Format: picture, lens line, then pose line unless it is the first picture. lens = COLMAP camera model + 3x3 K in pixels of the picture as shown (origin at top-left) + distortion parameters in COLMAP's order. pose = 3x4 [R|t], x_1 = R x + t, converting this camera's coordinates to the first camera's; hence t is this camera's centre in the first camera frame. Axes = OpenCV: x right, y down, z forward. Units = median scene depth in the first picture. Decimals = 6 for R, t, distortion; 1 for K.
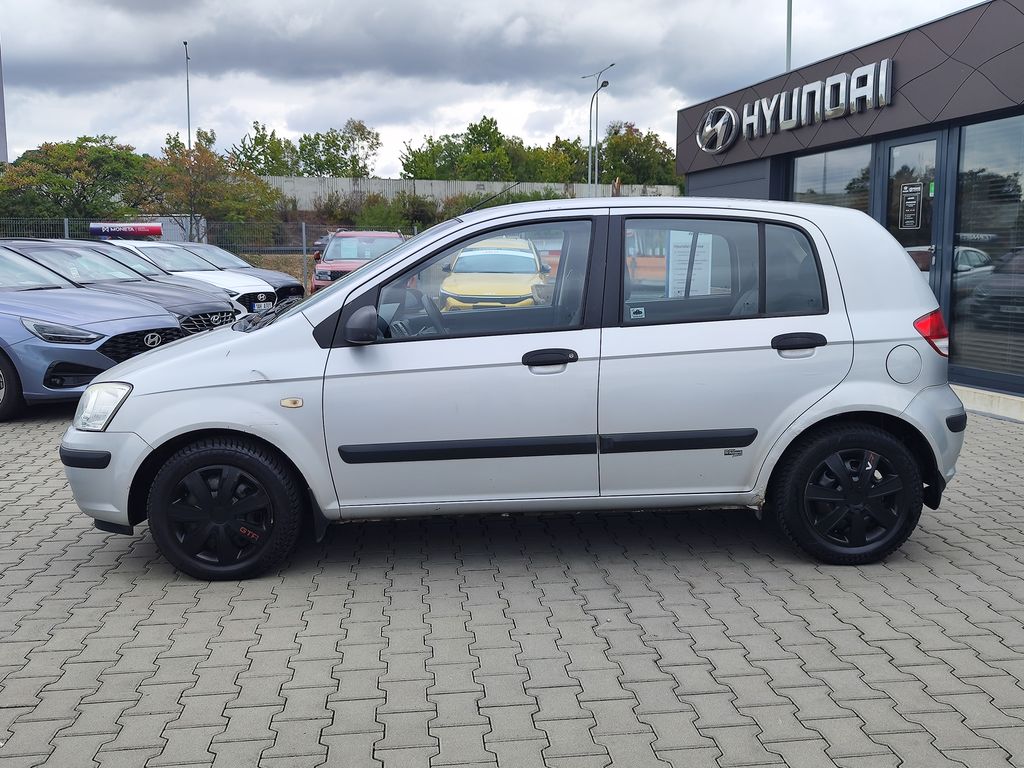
lens RADIAL K [[1006.8, 0, 530.9], [0, 1006.8, 380.9], [0, 0, 1]] dist [0.006607, 0.000000]
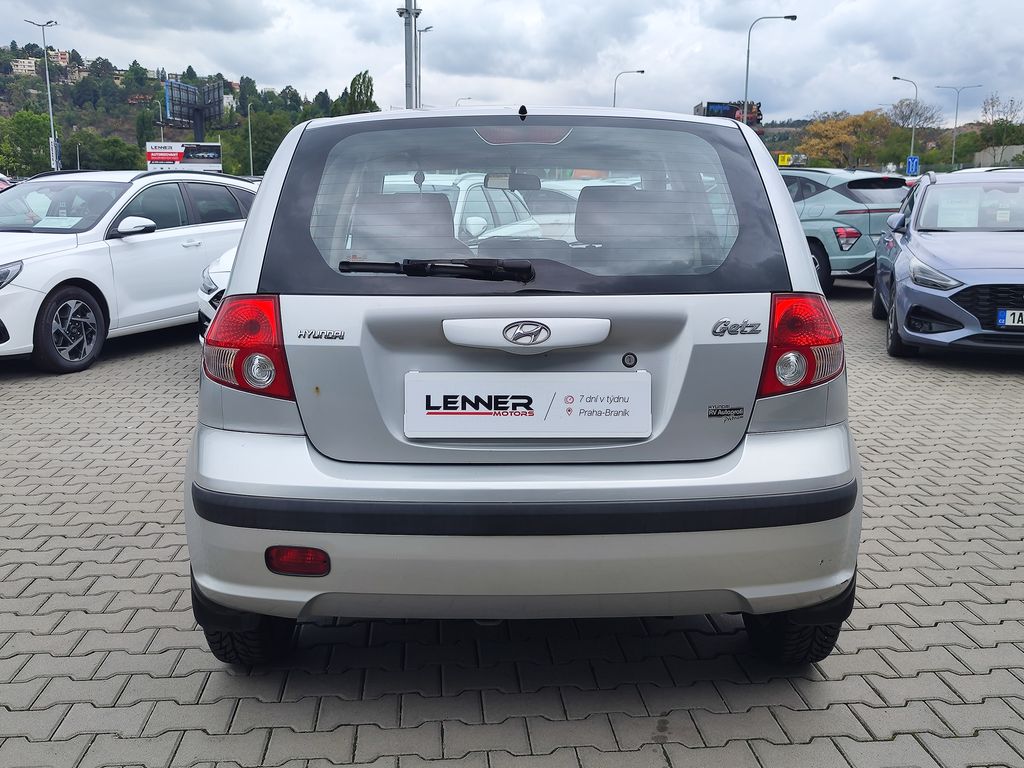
lens RADIAL K [[1006.8, 0, 504.1], [0, 1006.8, 383.1], [0, 0, 1]] dist [0.006607, 0.000000]
pose [[-0.042028, 0.189692, -0.980944, 1.031096], [-0.129640, 0.972476, 0.193609, -0.163925], [0.990670, 0.135307, -0.016280, 1.261959]]
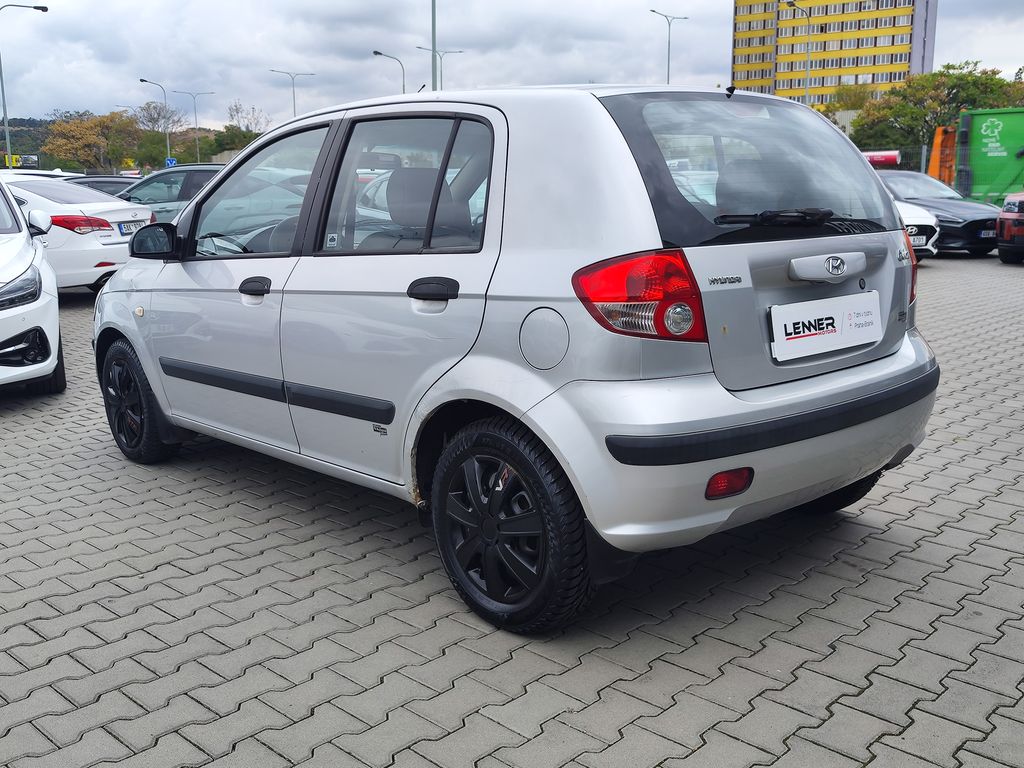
lens RADIAL K [[1006.8, 0, 518.2], [0, 1006.8, 389.3], [0, 0, 1]] dist [0.006607, 0.000000]
pose [[0.638882, 0.144913, -0.755533, 0.879696], [-0.090016, 0.989434, 0.113657, -0.057359], [0.764020, -0.004604, 0.645176, 0.621761]]
